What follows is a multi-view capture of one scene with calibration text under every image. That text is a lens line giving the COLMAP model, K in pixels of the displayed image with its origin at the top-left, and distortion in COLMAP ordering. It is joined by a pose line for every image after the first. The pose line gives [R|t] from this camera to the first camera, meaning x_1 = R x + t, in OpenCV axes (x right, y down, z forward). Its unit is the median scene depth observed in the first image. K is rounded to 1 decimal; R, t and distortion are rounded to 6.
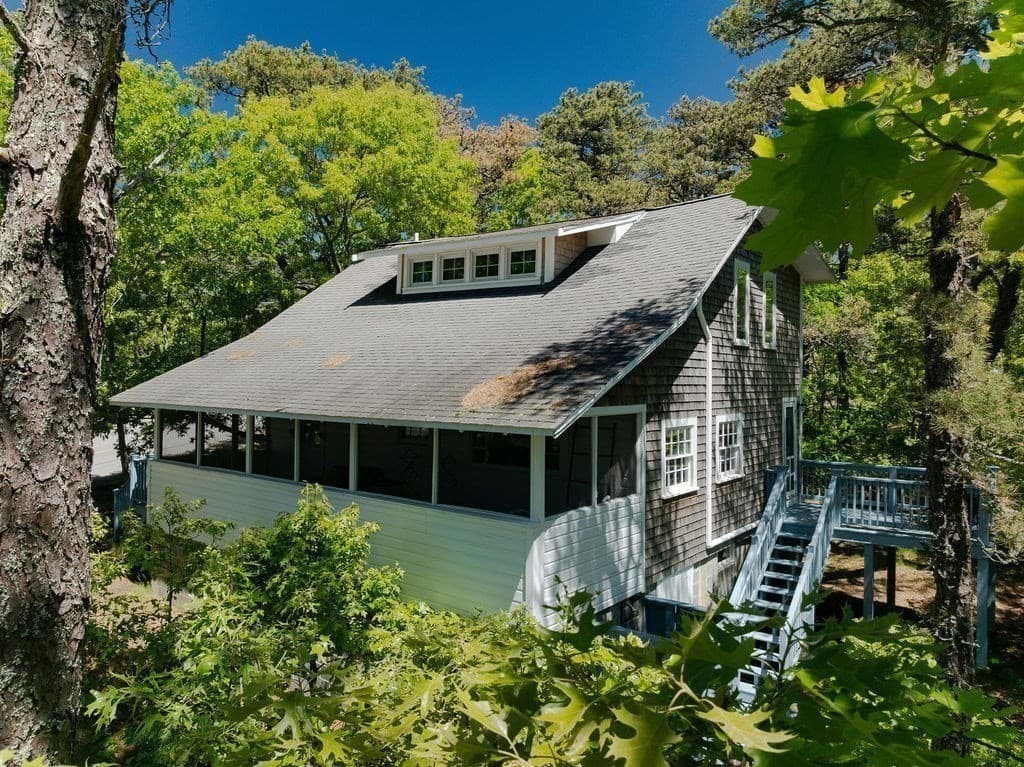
lens RADIAL K [[728.8, 0, 512.0], [0, 728.8, 383.5], [0, 0, 1]] dist [-0.050843, 0.025176]
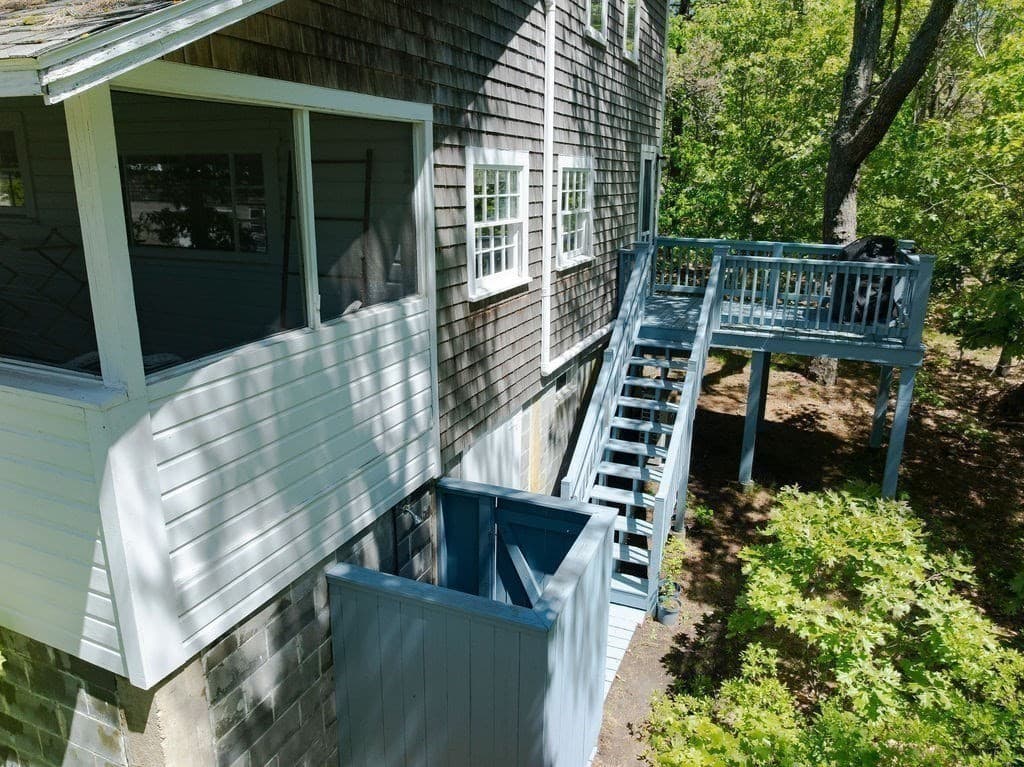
lens RADIAL K [[728.8, 0, 512.0], [0, 728.8, 383.5], [0, 0, 1]] dist [-0.050843, 0.025176]
pose [[0.966792, -0.069156, 0.246028, 0.087295], [-0.001883, 0.960737, 0.277454, 0.058738], [-0.255556, -0.268704, 0.928703, 0.412750]]
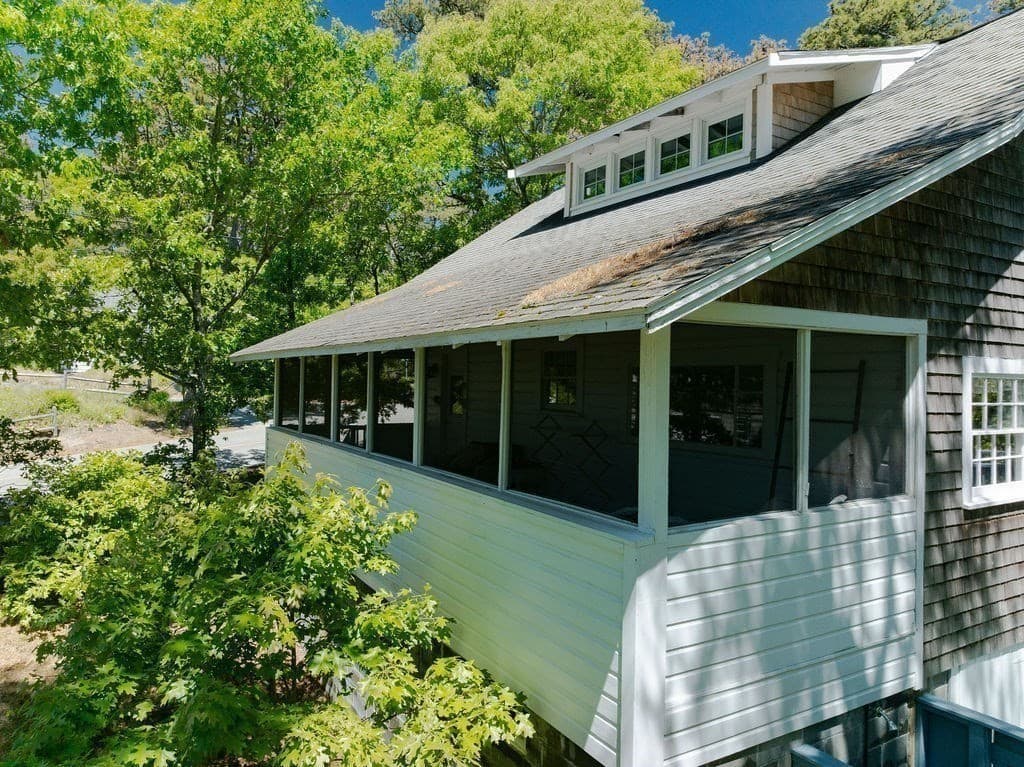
lens RADIAL K [[728.8, 0, 512.0], [0, 728.8, 383.5], [0, 0, 1]] dist [-0.050843, 0.025176]
pose [[0.930029, 0.001568, -0.367483, 0.081100], [-0.002710, 0.999993, -0.002591, 0.061429], [0.367476, 0.003406, 0.930027, 0.349204]]
